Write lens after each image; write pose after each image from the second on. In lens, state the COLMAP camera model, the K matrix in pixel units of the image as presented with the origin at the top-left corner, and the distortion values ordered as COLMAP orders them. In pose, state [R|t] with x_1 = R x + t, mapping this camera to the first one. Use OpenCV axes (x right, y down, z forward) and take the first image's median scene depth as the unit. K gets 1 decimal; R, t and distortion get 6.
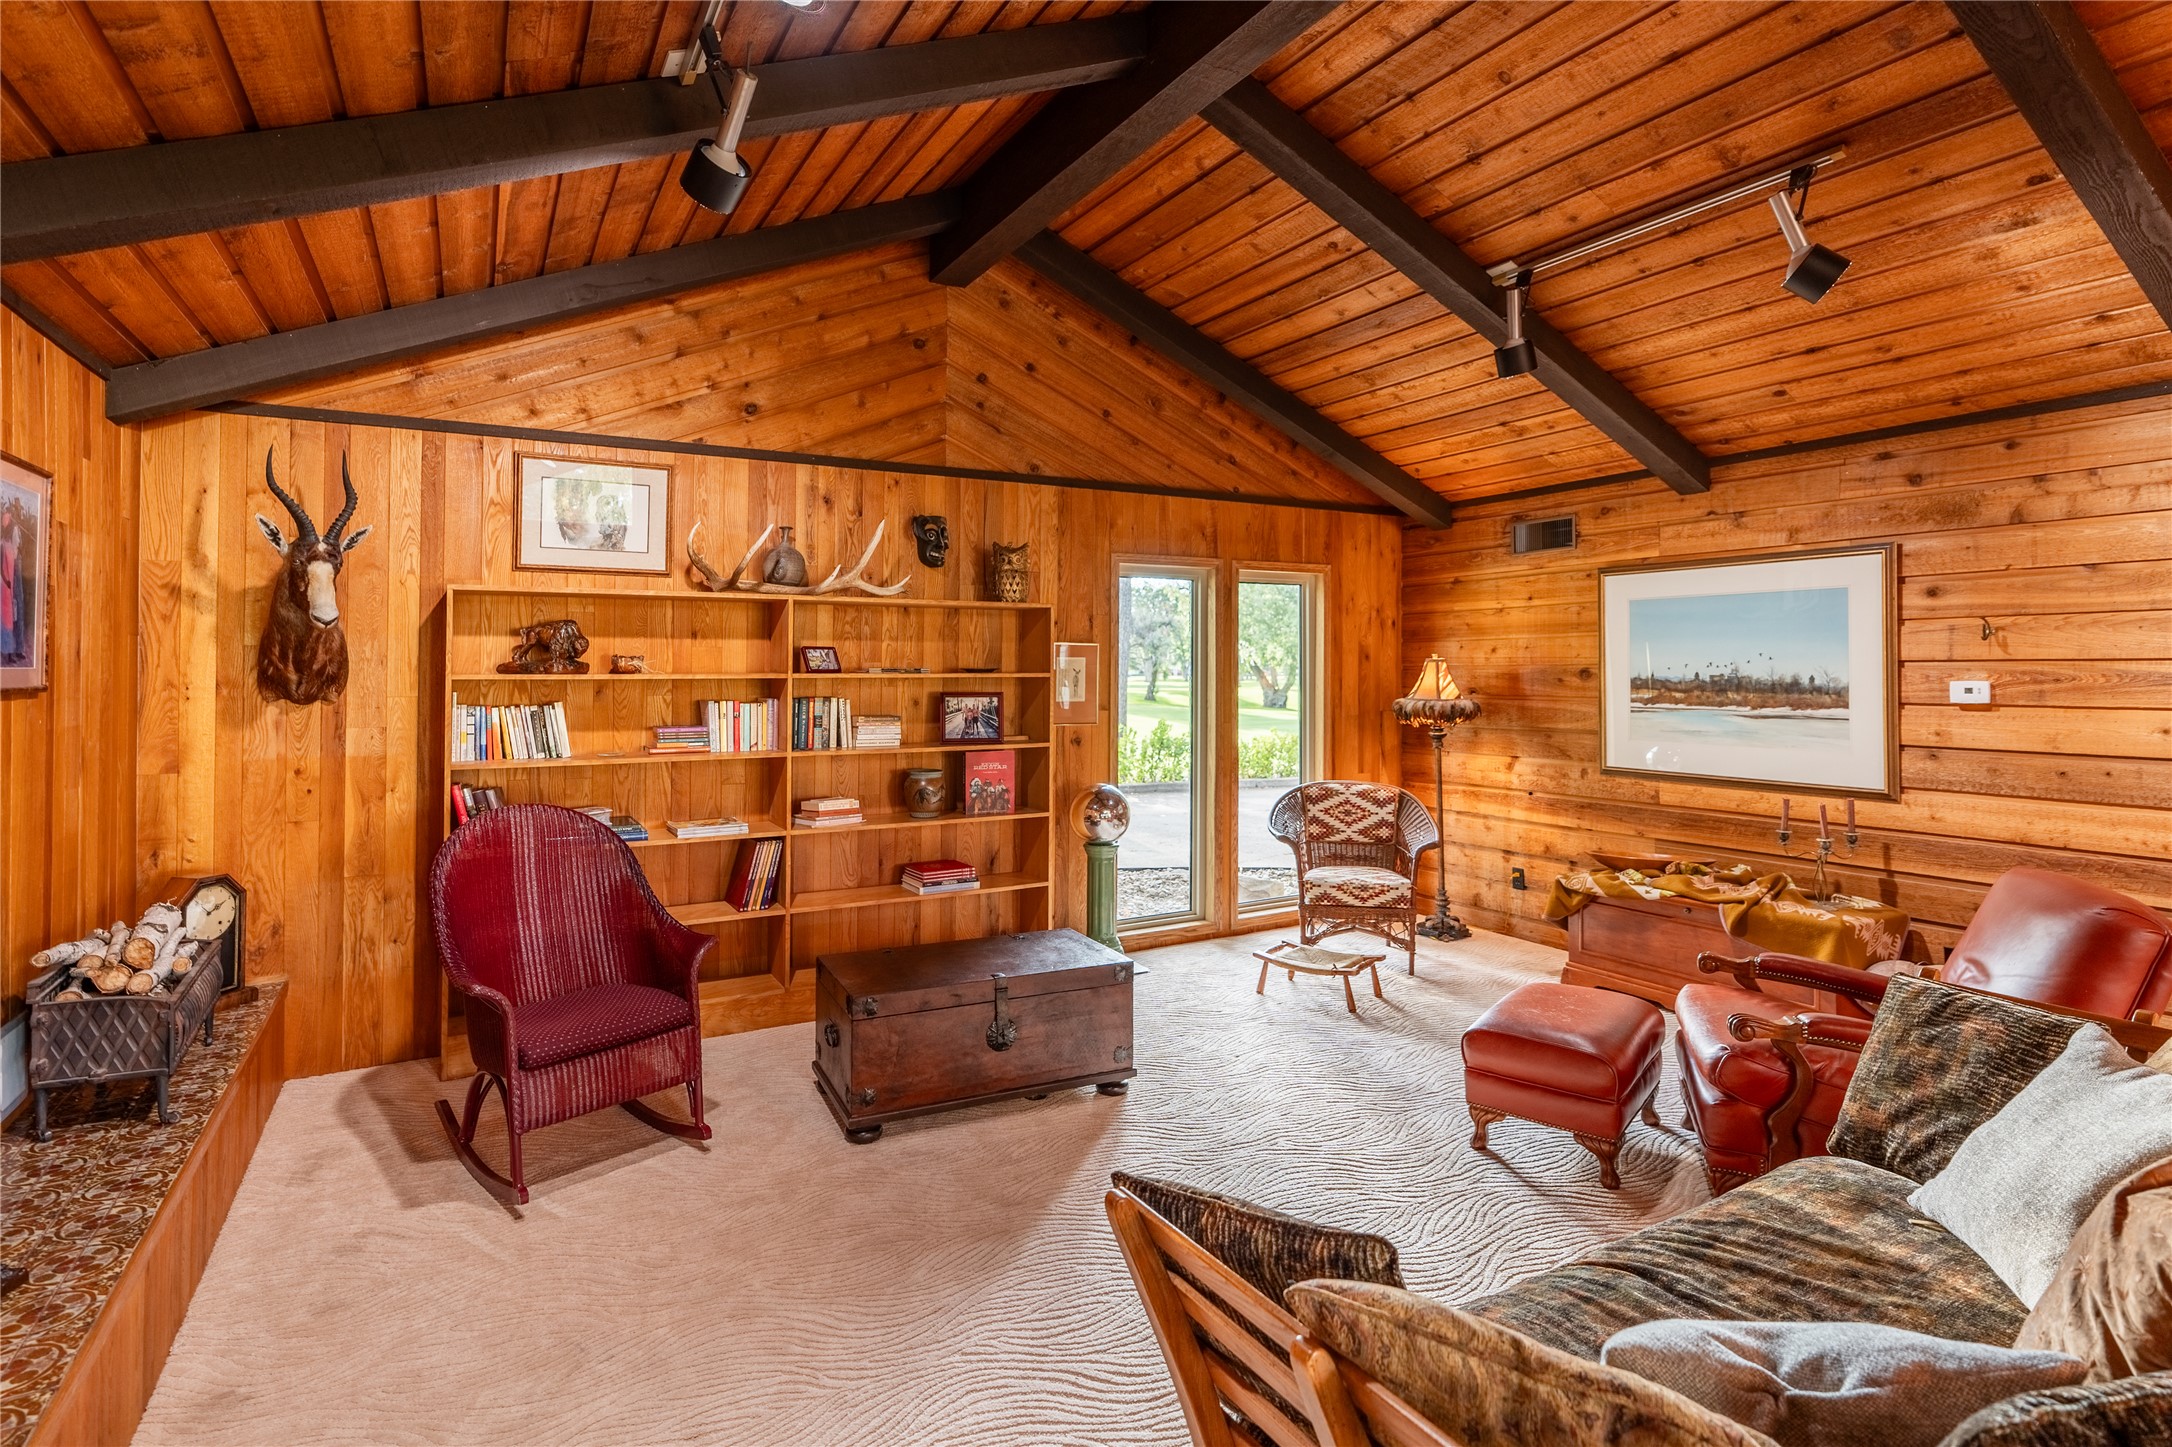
lens RADIAL K [[1055.3, 0, 1087.1], [0, 1055.3, 667.7], [0, 0, 1]] dist [-0.019316, -0.000201]
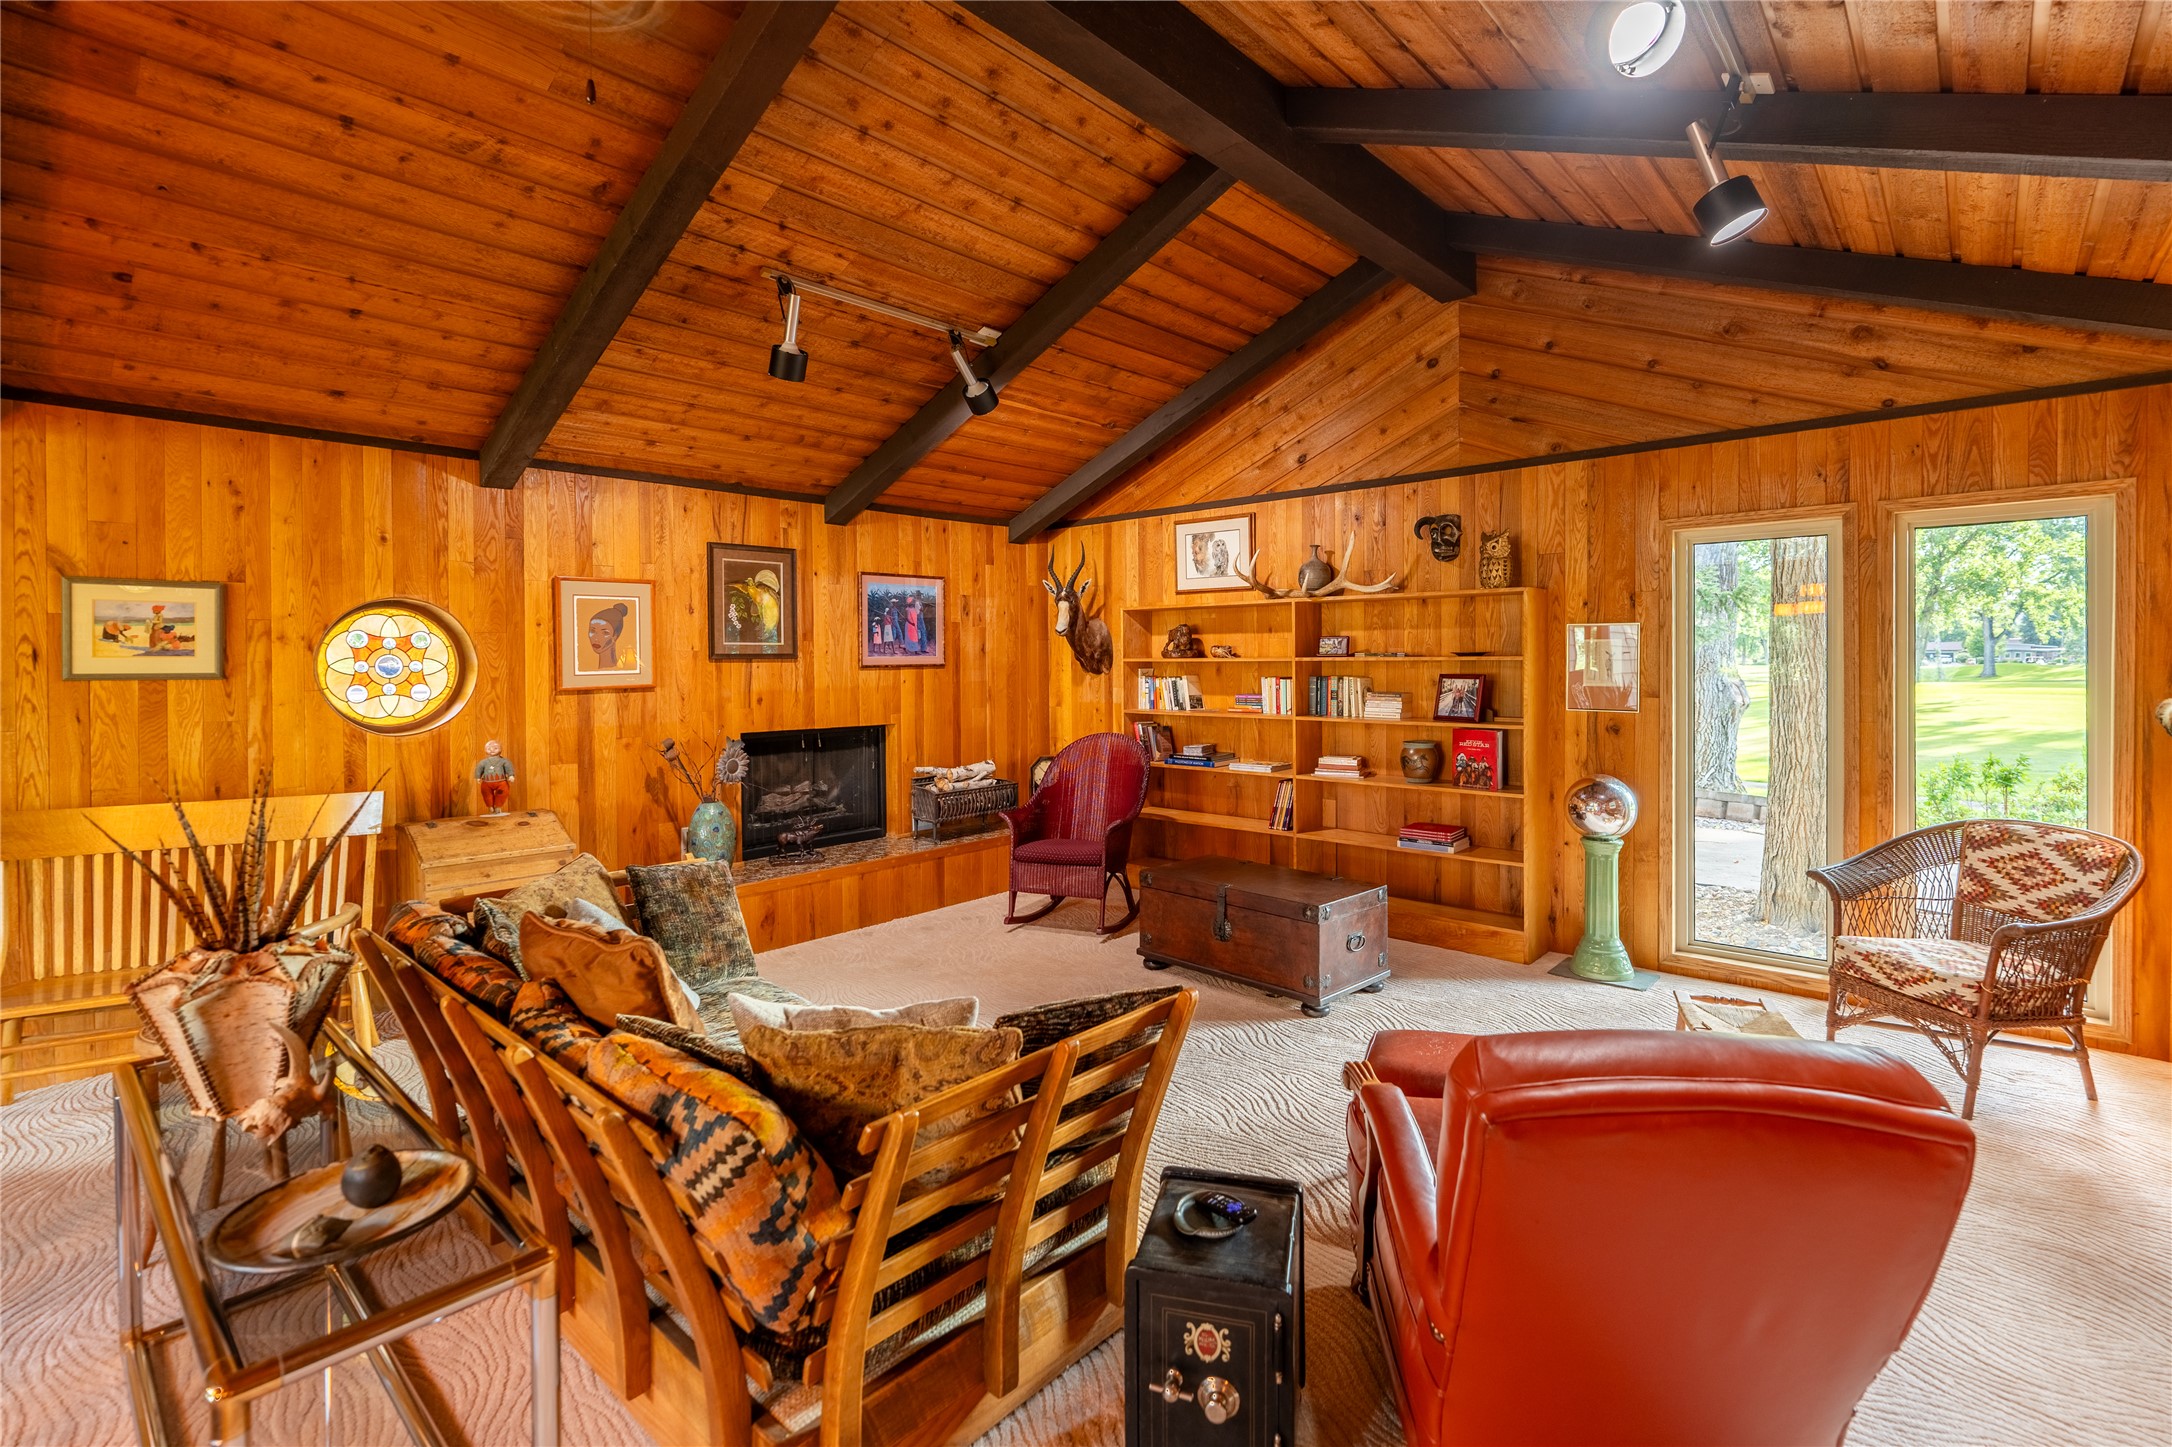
lens RADIAL K [[1007.2, 0, 1096.0], [0, 1007.2, 679.6], [0, 0, 1]] dist [-0.002893, -0.000143]
pose [[0.332091, 0.019993, -0.943035, 0.740907], [0.008888, 0.999665, 0.024324, 0.000283], [0.943206, -0.016460, 0.331802, 0.300996]]
